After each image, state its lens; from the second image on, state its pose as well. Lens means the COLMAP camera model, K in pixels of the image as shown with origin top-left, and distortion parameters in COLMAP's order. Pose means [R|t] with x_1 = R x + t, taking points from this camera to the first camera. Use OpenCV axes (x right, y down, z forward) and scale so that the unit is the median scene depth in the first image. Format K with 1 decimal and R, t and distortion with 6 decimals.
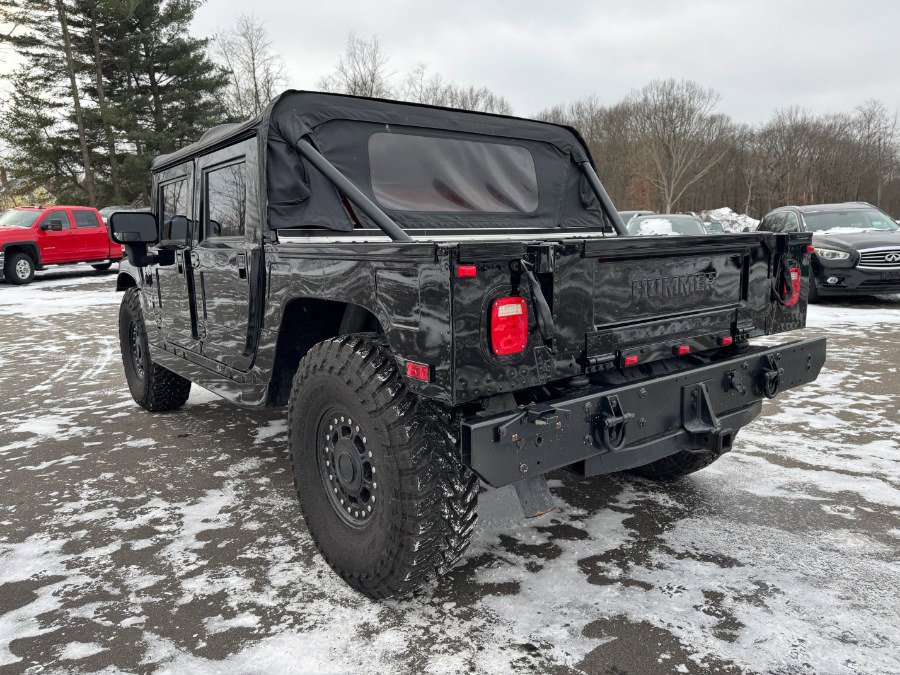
lens RADIAL K [[633.1, 0, 446.1], [0, 633.1, 338.2], [0, 0, 1]] dist [0.065151, -0.084095]
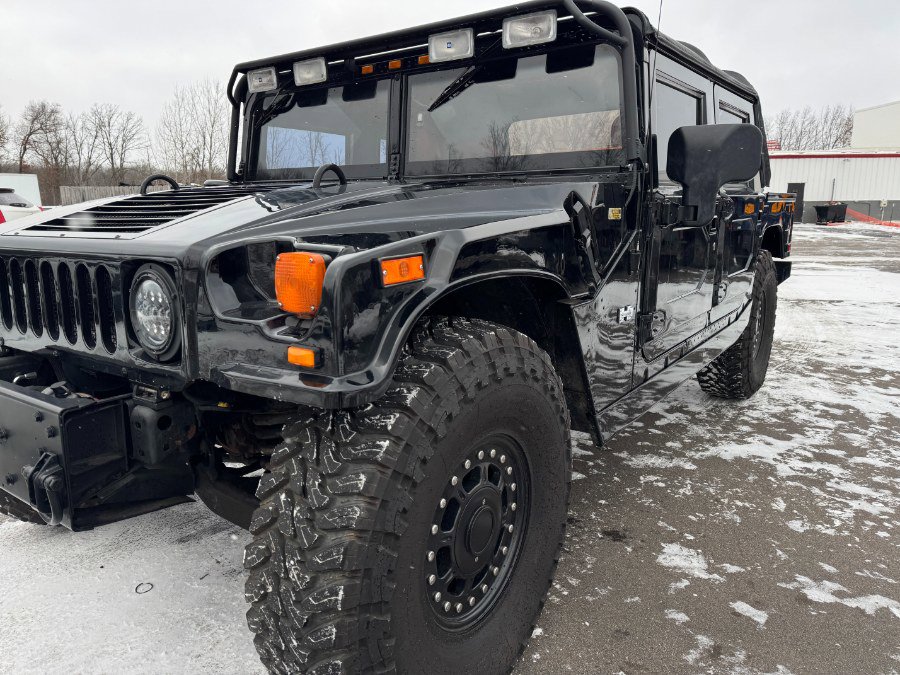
lens RADIAL K [[632.5, 0, 448.6], [0, 632.5, 337.0], [0, 0, 1]] dist [0.052297, -0.058819]
pose [[-0.285341, -0.169298, 0.943355, -1.316651], [0.167355, 0.960353, 0.222969, -0.245939], [-0.943702, 0.221498, -0.245695, 1.881110]]
